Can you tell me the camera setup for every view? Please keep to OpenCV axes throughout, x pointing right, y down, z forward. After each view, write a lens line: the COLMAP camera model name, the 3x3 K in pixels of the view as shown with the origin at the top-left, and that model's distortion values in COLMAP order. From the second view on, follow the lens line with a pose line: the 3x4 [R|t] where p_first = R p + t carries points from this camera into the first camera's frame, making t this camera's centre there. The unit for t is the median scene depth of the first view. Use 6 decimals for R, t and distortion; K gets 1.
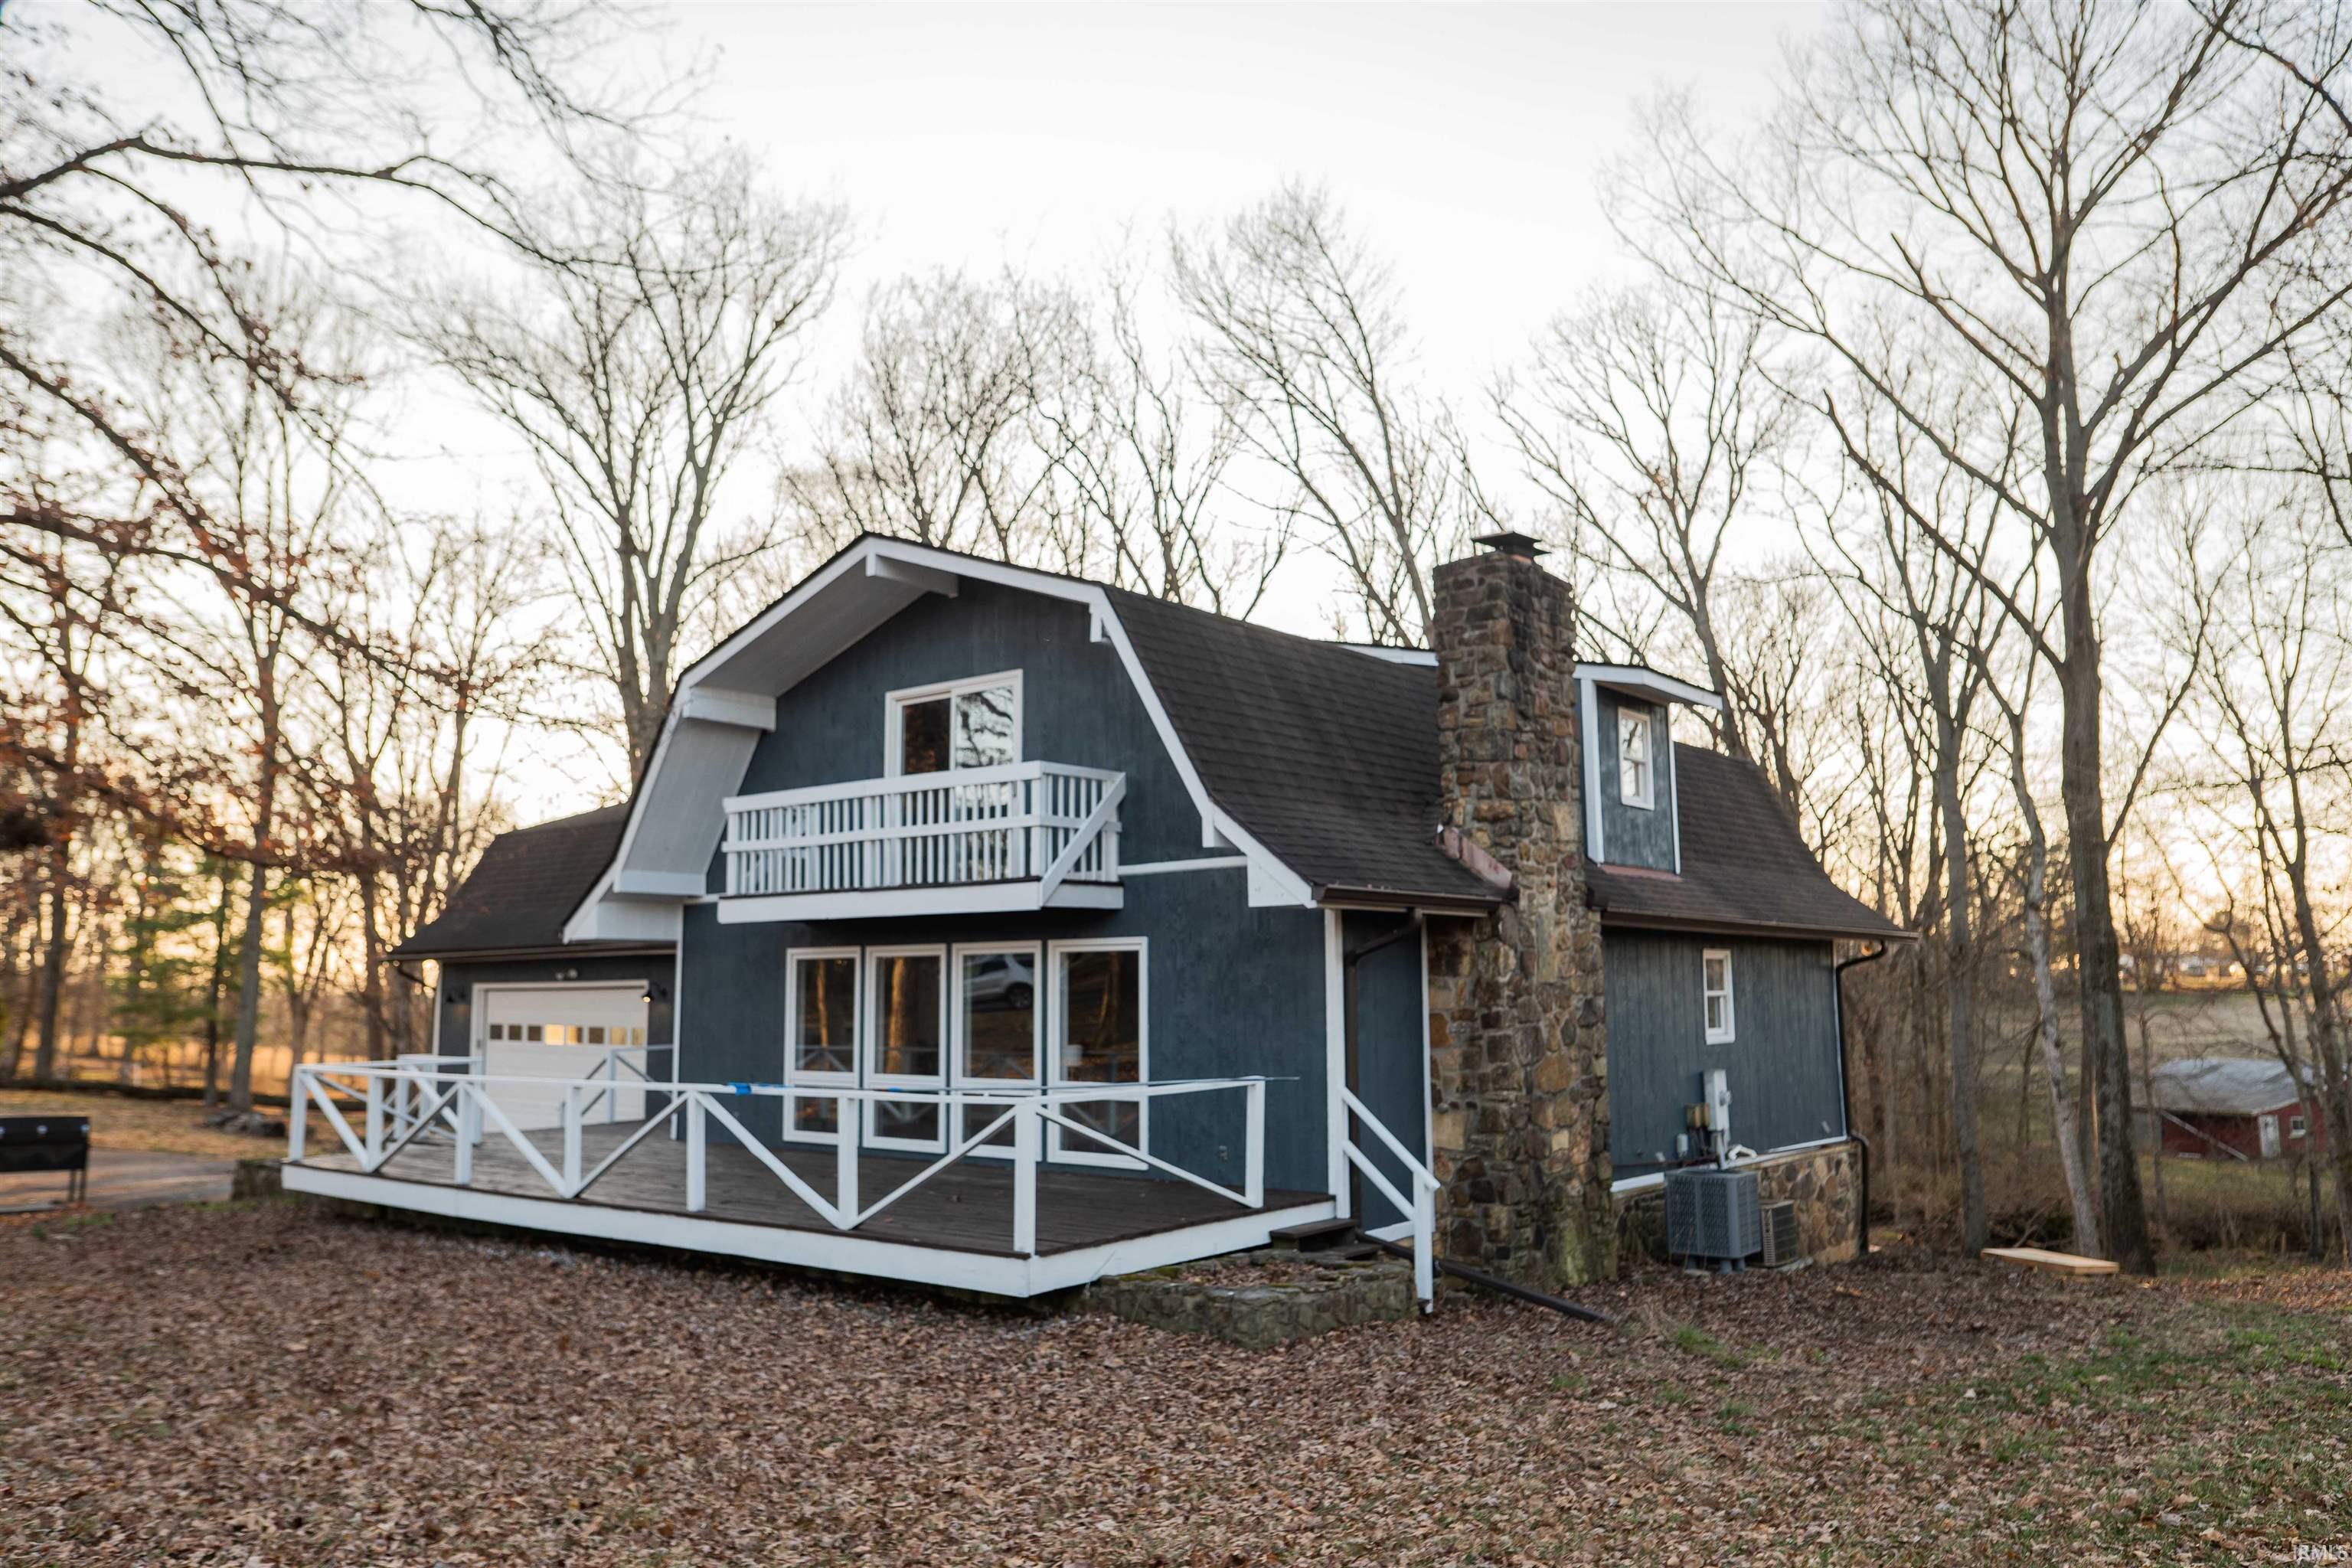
lens RADIAL K [[1679.1, 0, 1176.0], [0, 1679.1, 784.0], [0, 0, 1]] dist [0.008194, 0.000836]
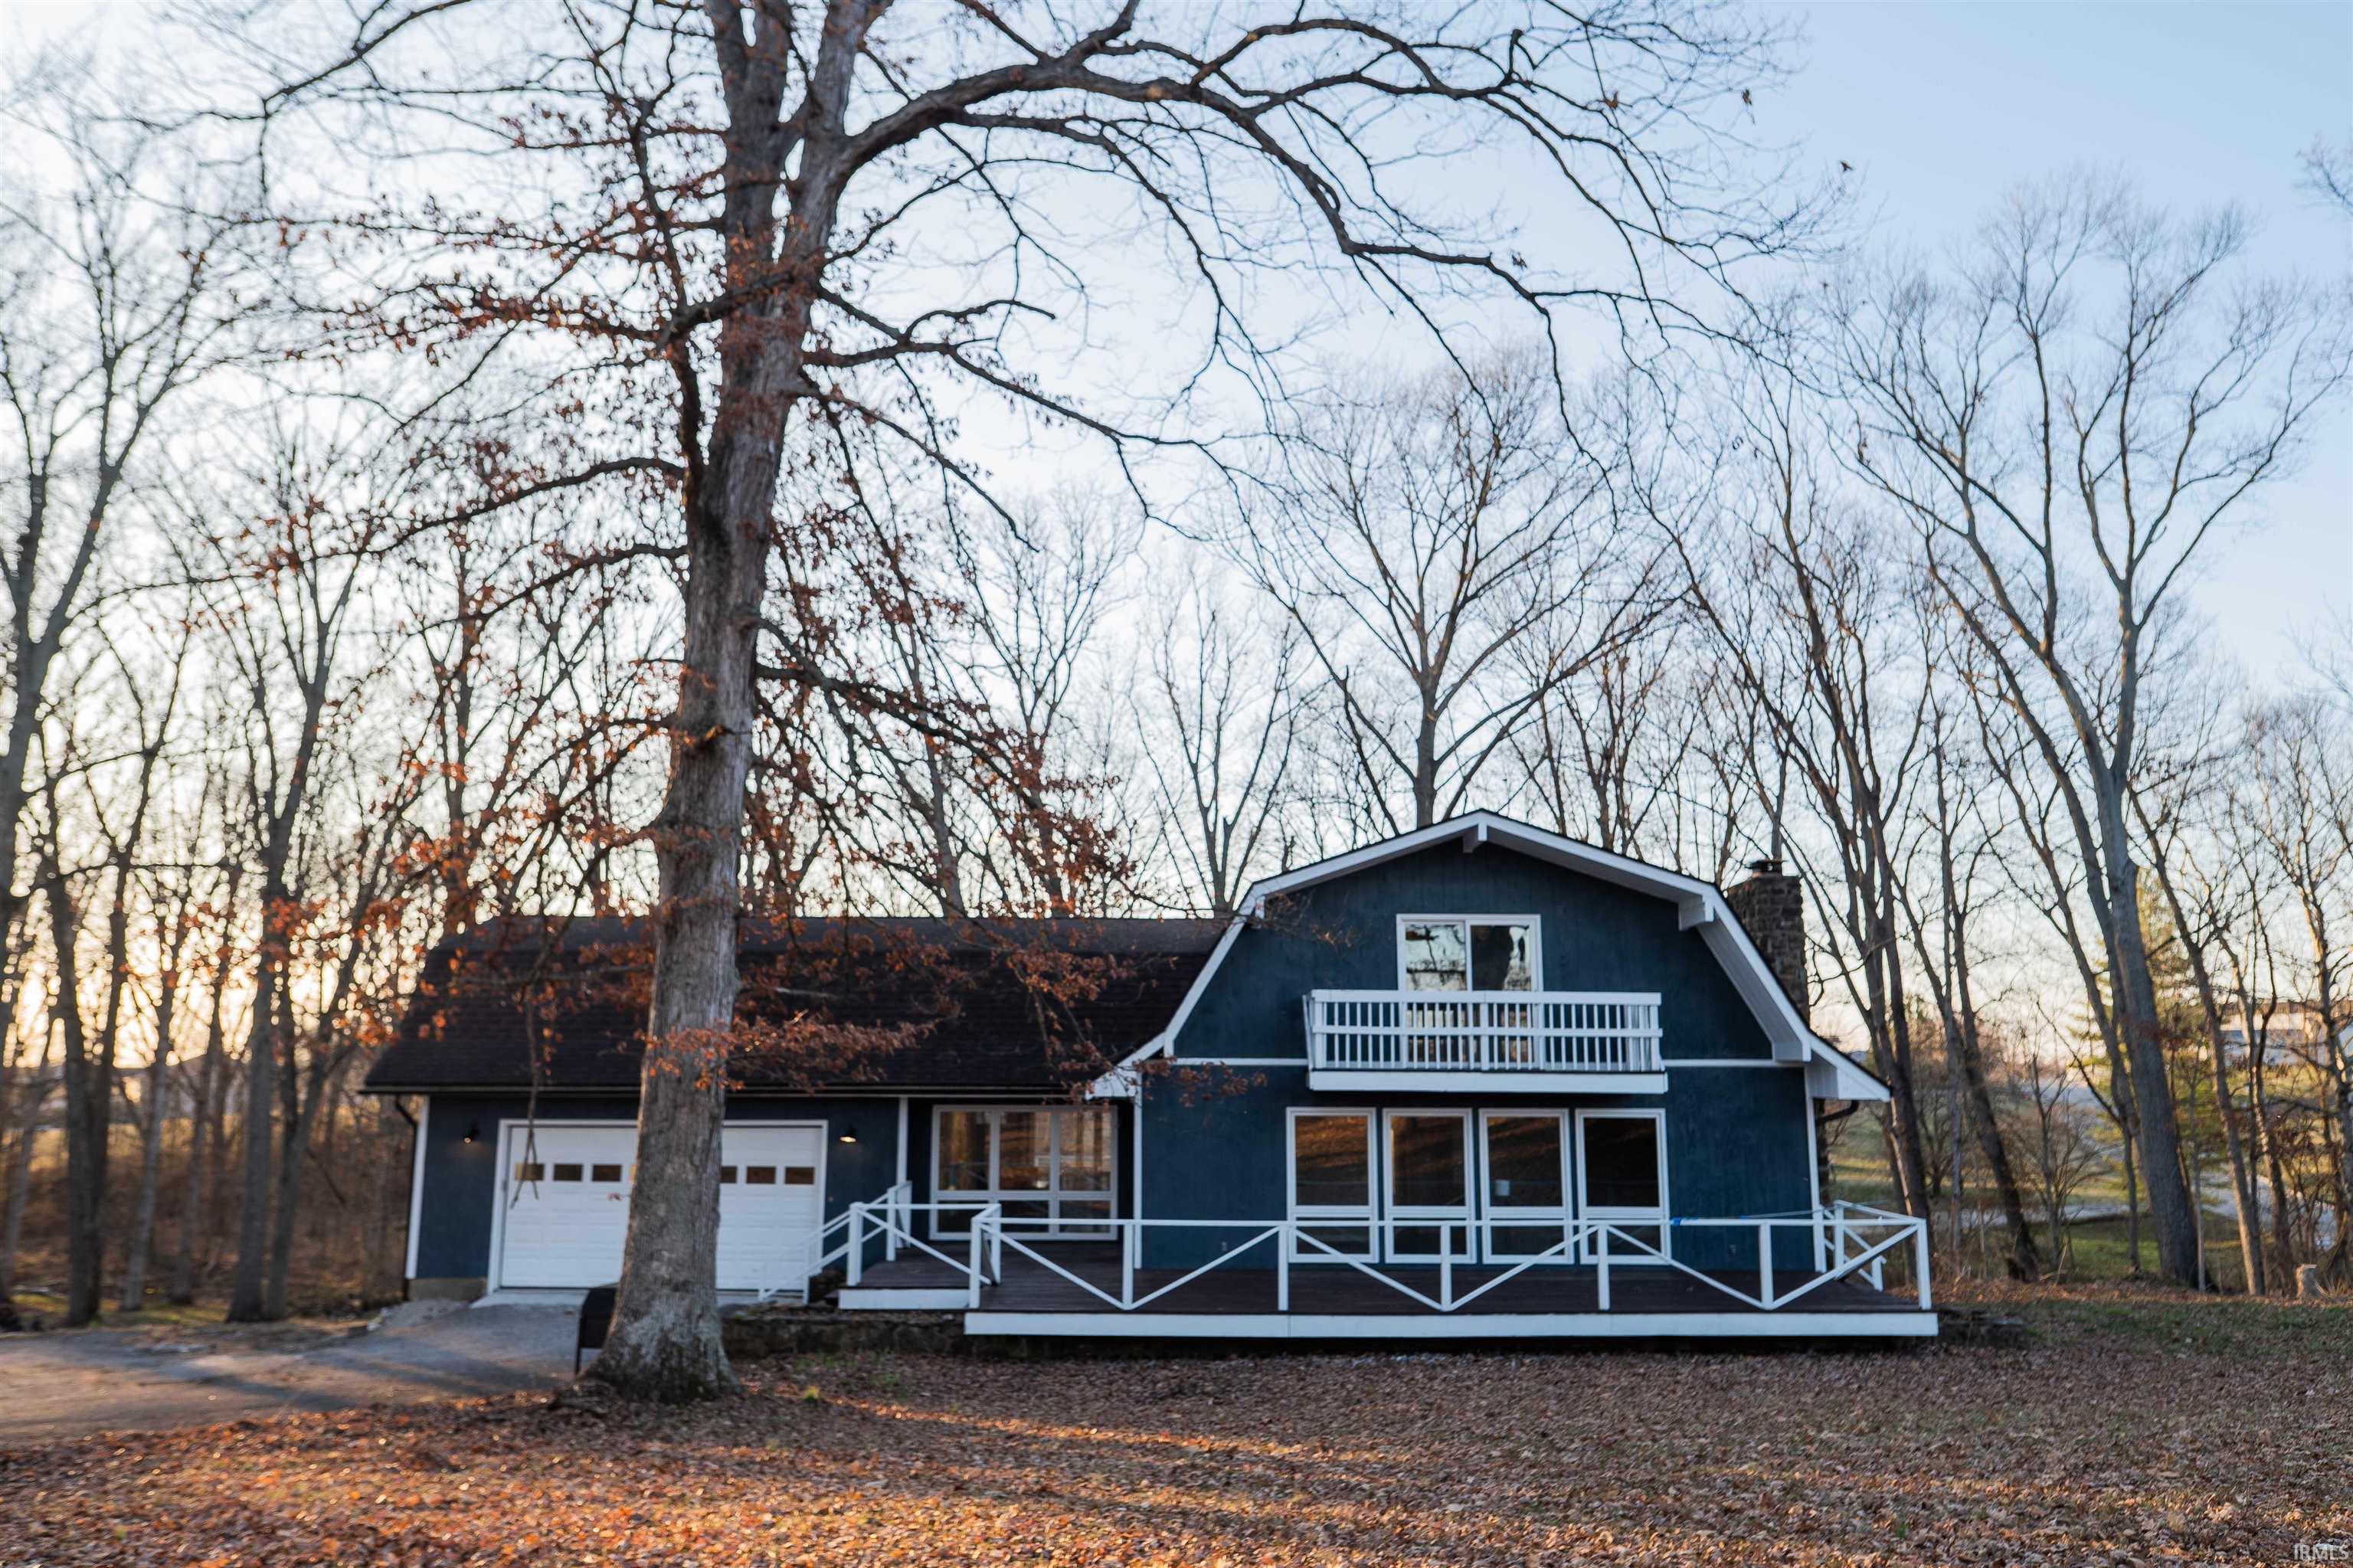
lens RADIAL K [[1679.8, 0, 1176.5], [0, 1679.8, 784.0], [0, 0, 1]] dist [0.008194, 0.000836]
pose [[0.776080, 0.117988, 0.619499, -1.223955], [-0.086982, 0.992980, -0.080153, -0.036784], [-0.624608, 0.008320, 0.780894, 0.082902]]
